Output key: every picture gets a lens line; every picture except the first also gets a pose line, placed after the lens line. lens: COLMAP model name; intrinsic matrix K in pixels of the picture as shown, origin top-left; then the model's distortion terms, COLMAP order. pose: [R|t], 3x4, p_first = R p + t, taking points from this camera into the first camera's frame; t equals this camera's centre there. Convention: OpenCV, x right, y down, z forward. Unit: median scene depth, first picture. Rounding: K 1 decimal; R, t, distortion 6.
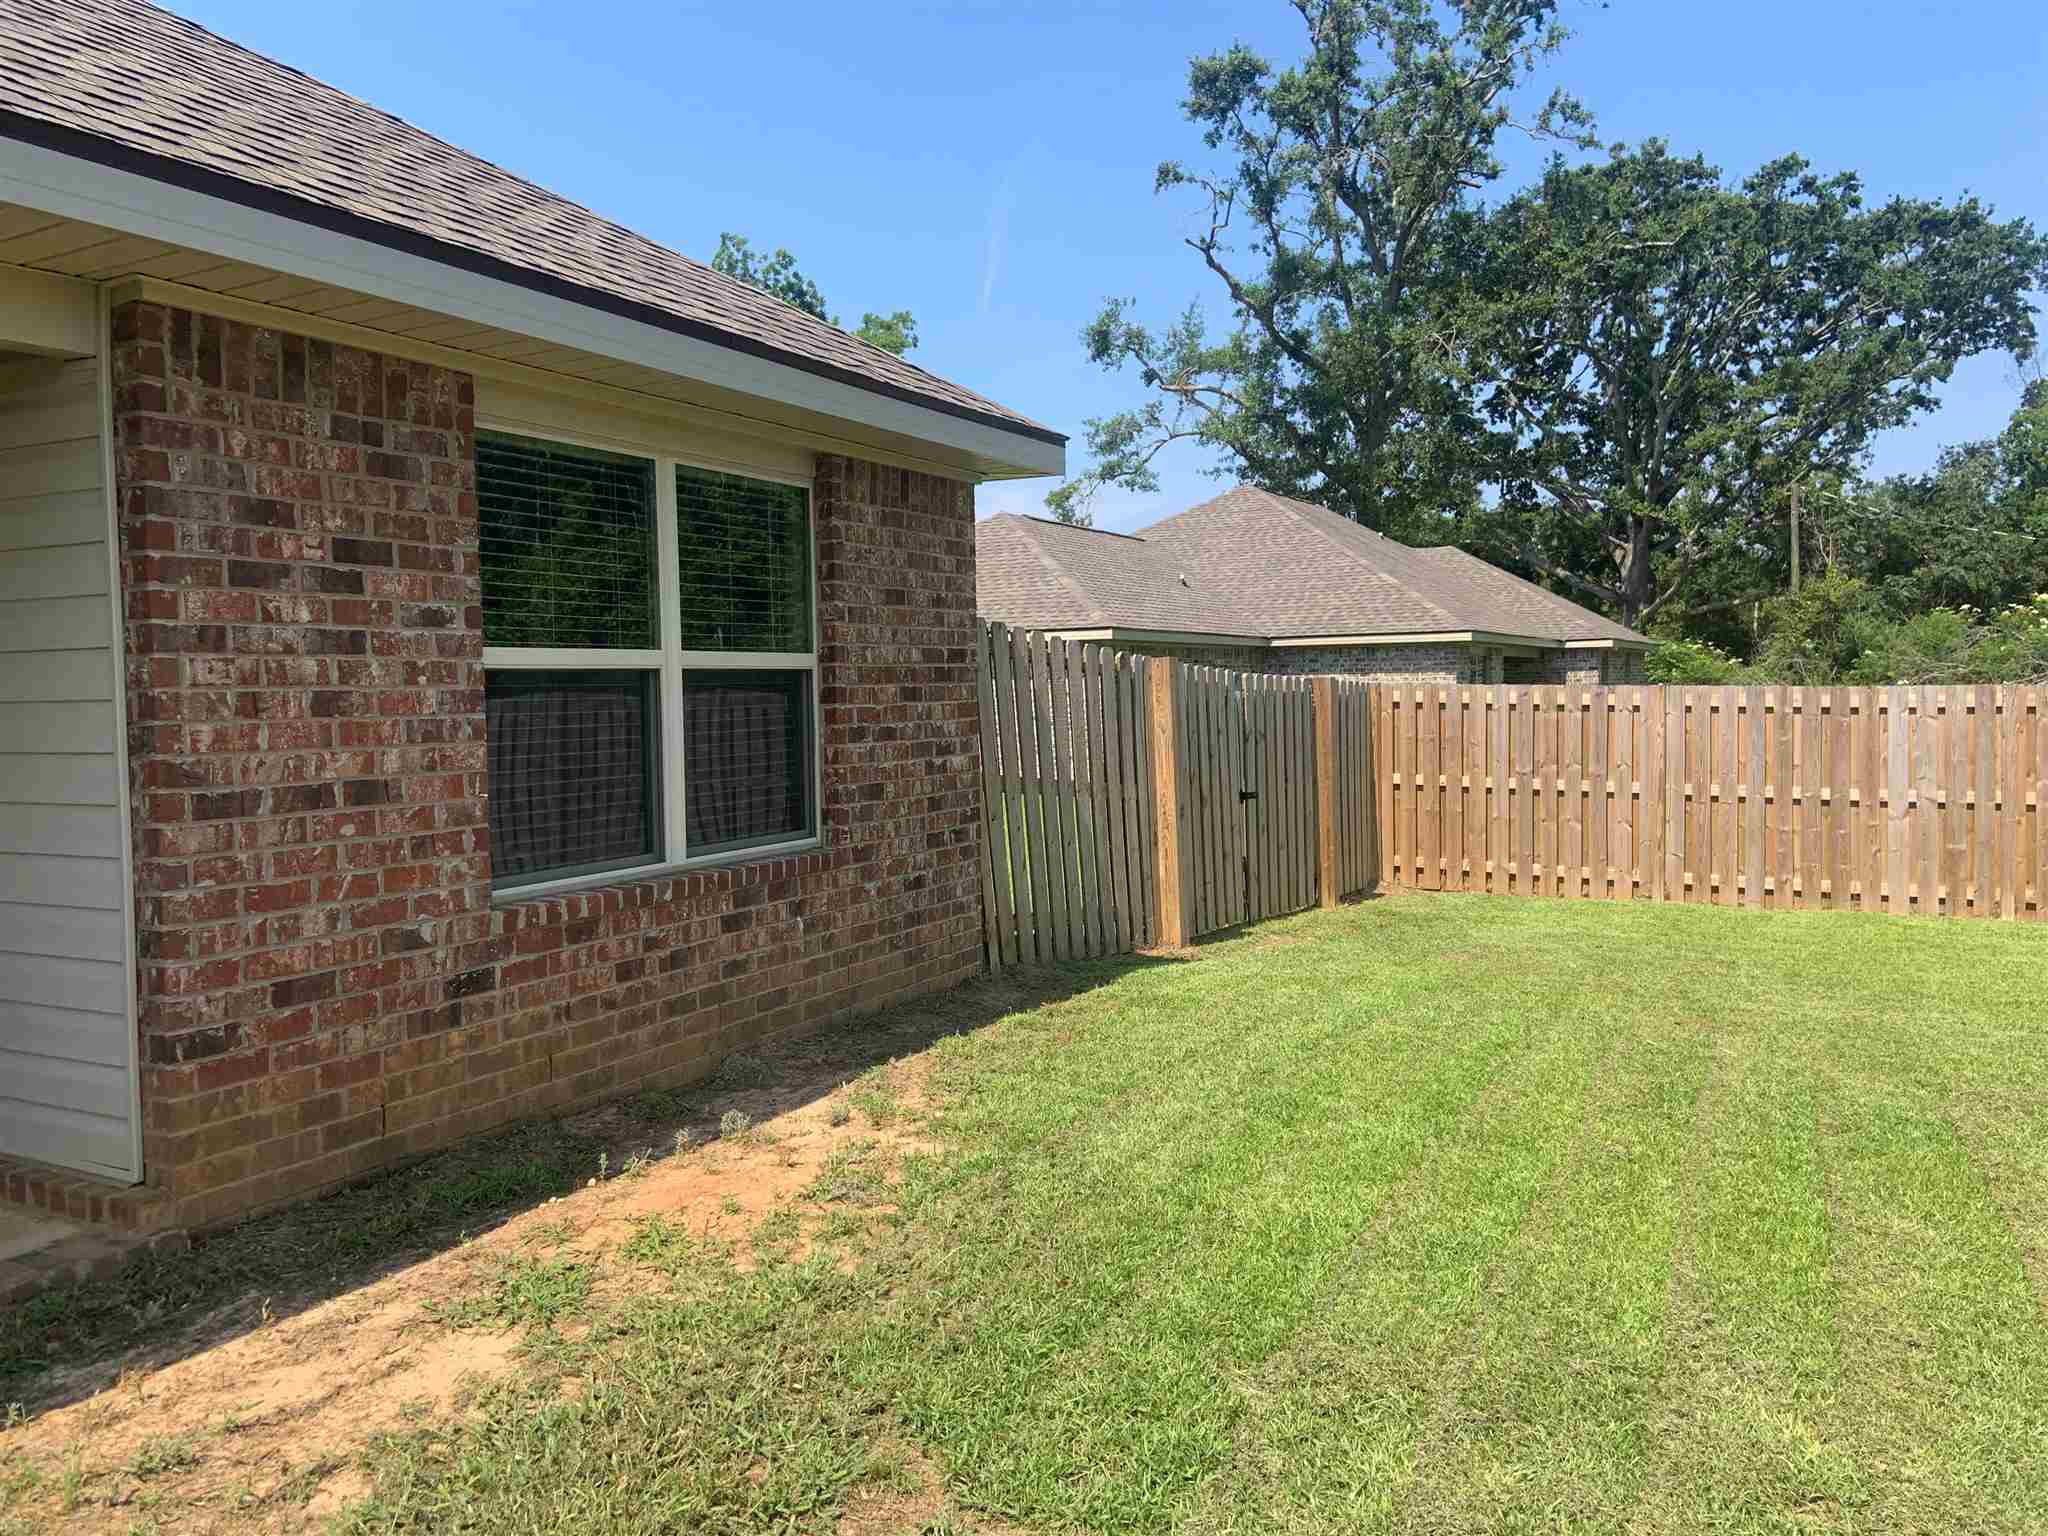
lens RADIAL K [[1530.2, 0, 1024.5], [0, 1530.2, 761.6], [0, 0, 1]] dist [0.007122, -0.000708]
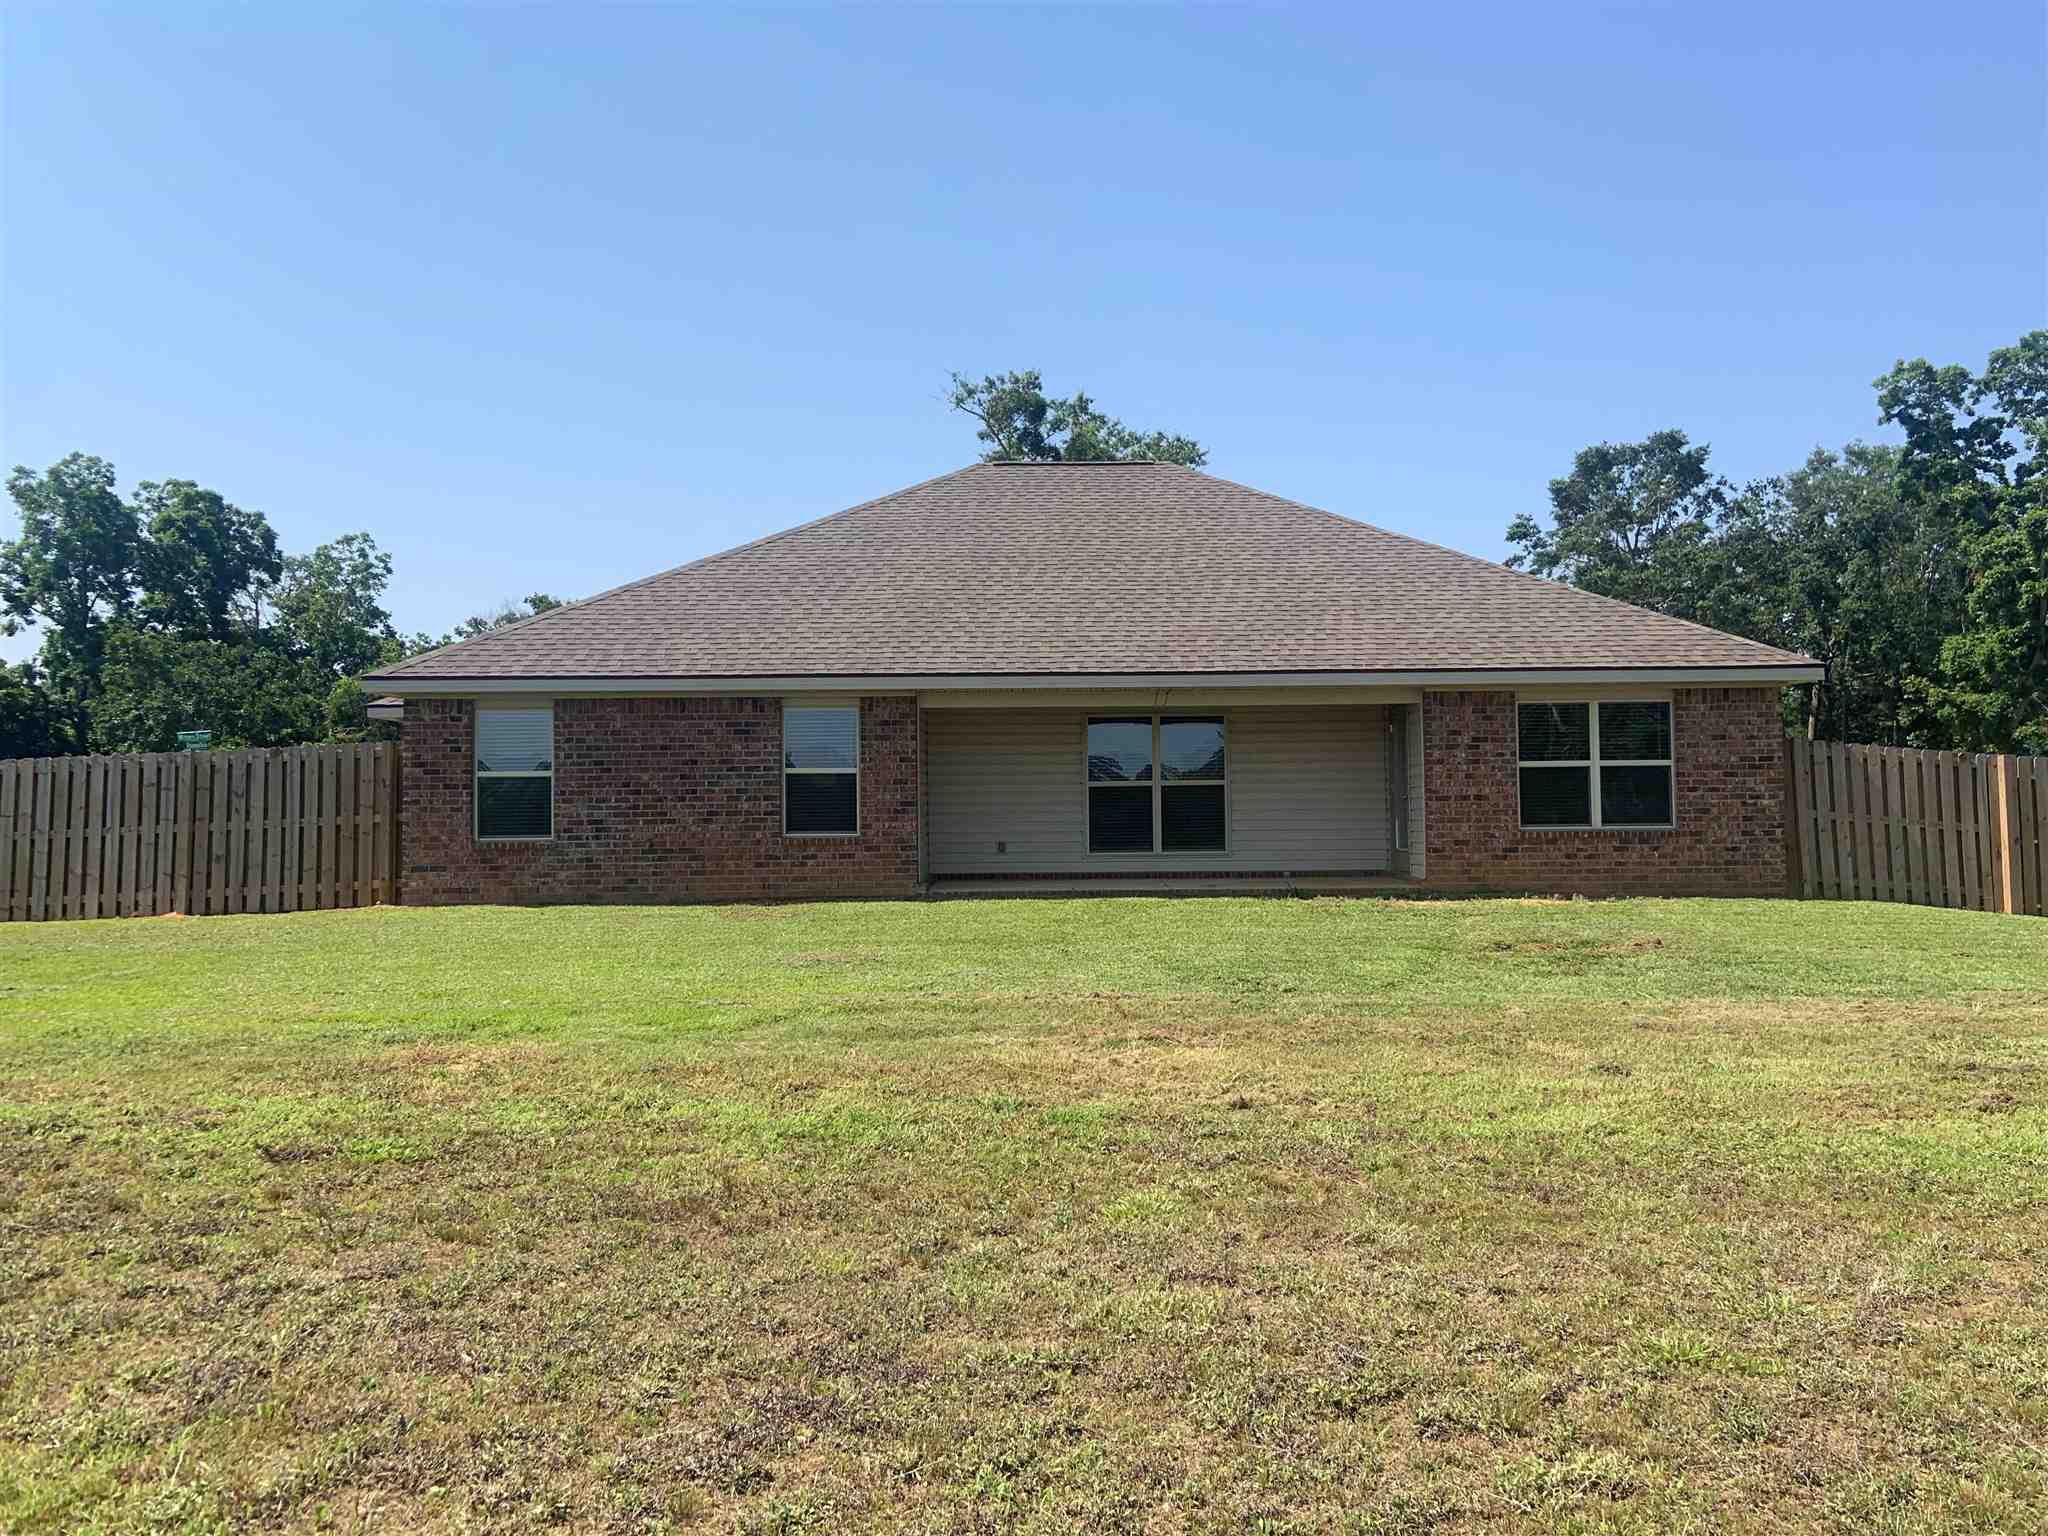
lens RADIAL K [[1530.2, 0, 1024.3], [0, 1530.2, 767.4], [0, 0, 1]] dist [0.007122, -0.000708]
pose [[0.544125, -0.030208, -0.838460, 2.190767], [-0.034168, 0.997725, -0.058120, 0.204513], [0.838308, 0.060274, 0.541855, -2.099663]]
